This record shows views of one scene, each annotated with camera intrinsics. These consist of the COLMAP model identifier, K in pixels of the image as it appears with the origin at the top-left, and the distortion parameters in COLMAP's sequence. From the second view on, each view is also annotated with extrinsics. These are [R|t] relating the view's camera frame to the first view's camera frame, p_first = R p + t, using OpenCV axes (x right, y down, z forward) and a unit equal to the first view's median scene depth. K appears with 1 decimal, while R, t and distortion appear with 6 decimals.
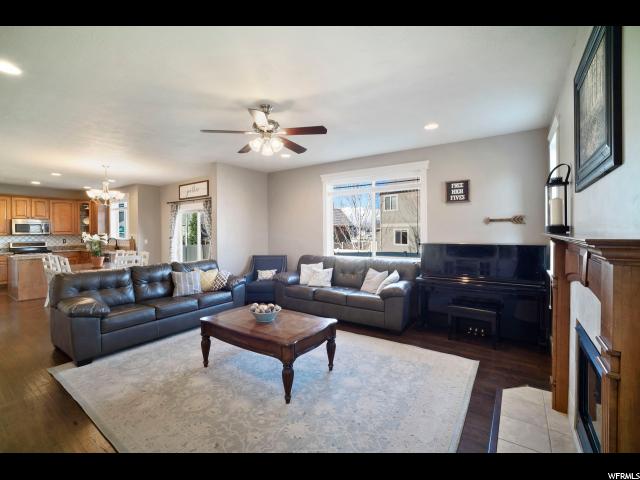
lens RADIAL K [[282.2, 0, 317.7], [0, 282.2, 234.3], [0, 0, 1]] dist [-0.014441, 0.000689]
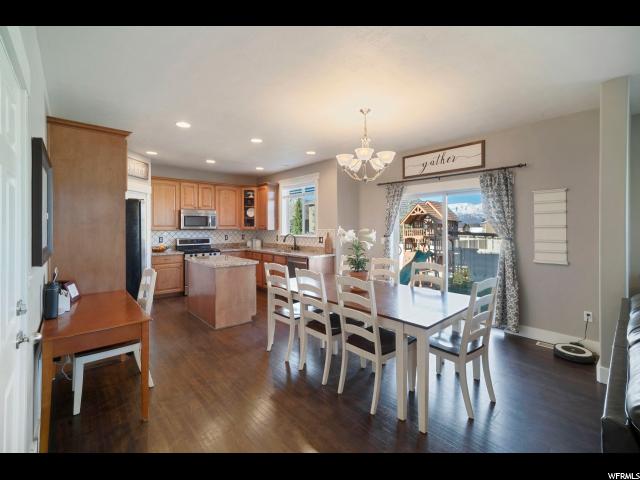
lens RADIAL K [[282.2, 0, 318.6], [0, 282.2, 228.2], [0, 0, 1]] dist [-0.014441, 0.000689]
pose [[0.971548, 0.006950, -0.236740, -0.504655], [-0.007688, 0.999968, -0.002197, -0.002802], [0.236717, 0.003955, 0.971571, 0.297673]]
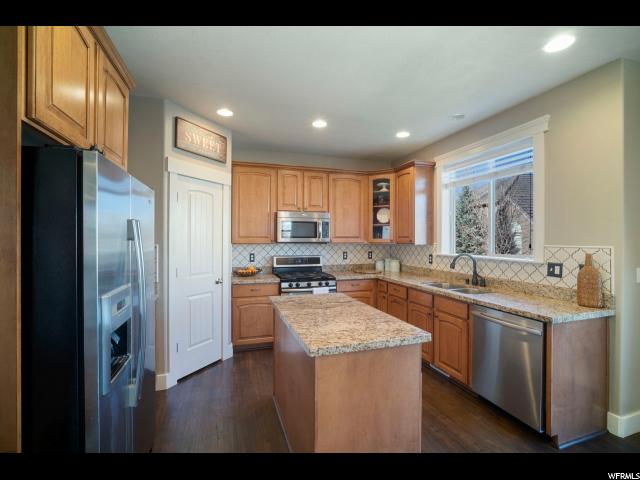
lens RADIAL K [[282.2, 0, 317.3], [0, 282.2, 240.0], [0, 0, 1]] dist [-0.014441, 0.000689]
pose [[0.794562, 0.010639, -0.607090, -0.696338], [-0.014738, 0.999890, -0.001766, -0.002991], [0.607004, 0.010351, 0.794631, 0.605281]]
